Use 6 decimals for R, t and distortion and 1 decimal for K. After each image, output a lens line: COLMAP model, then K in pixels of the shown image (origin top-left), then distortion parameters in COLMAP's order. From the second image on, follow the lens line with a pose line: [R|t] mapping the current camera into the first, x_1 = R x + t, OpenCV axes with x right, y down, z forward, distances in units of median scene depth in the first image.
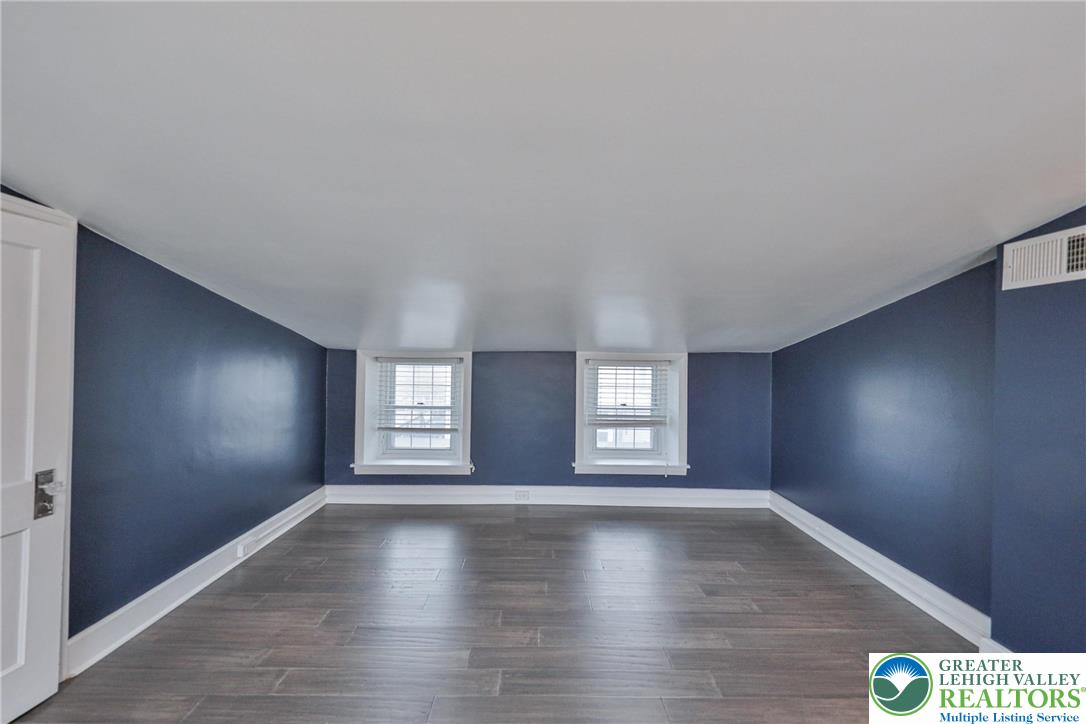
lens RADIAL K [[379.0, 0, 541.5], [0, 379.0, 359.7], [0, 0, 1]] dist [0.021659, -0.008234]
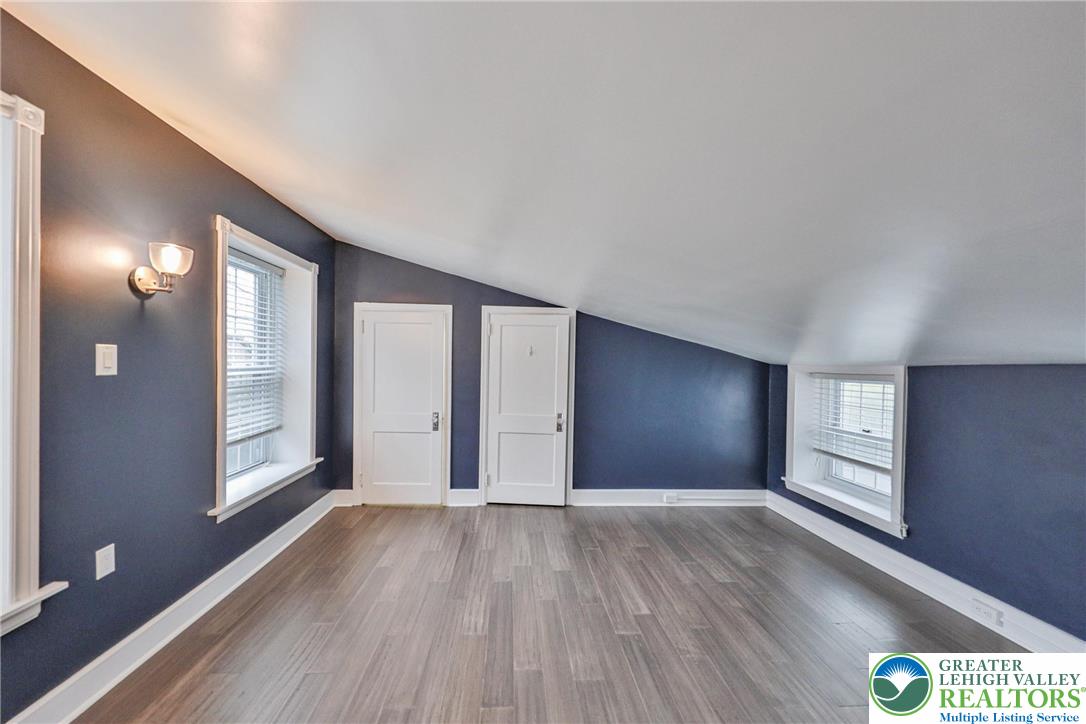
lens RADIAL K [[379.0, 0, 541.5], [0, 379.0, 359.7], [0, 0, 1]] dist [0.021659, -0.008234]
pose [[0.090297, -0.026813, -0.995554, 0.471121], [-0.026196, 0.999228, -0.029288, 0.006886], [0.995570, 0.028724, 0.089525, 0.254833]]
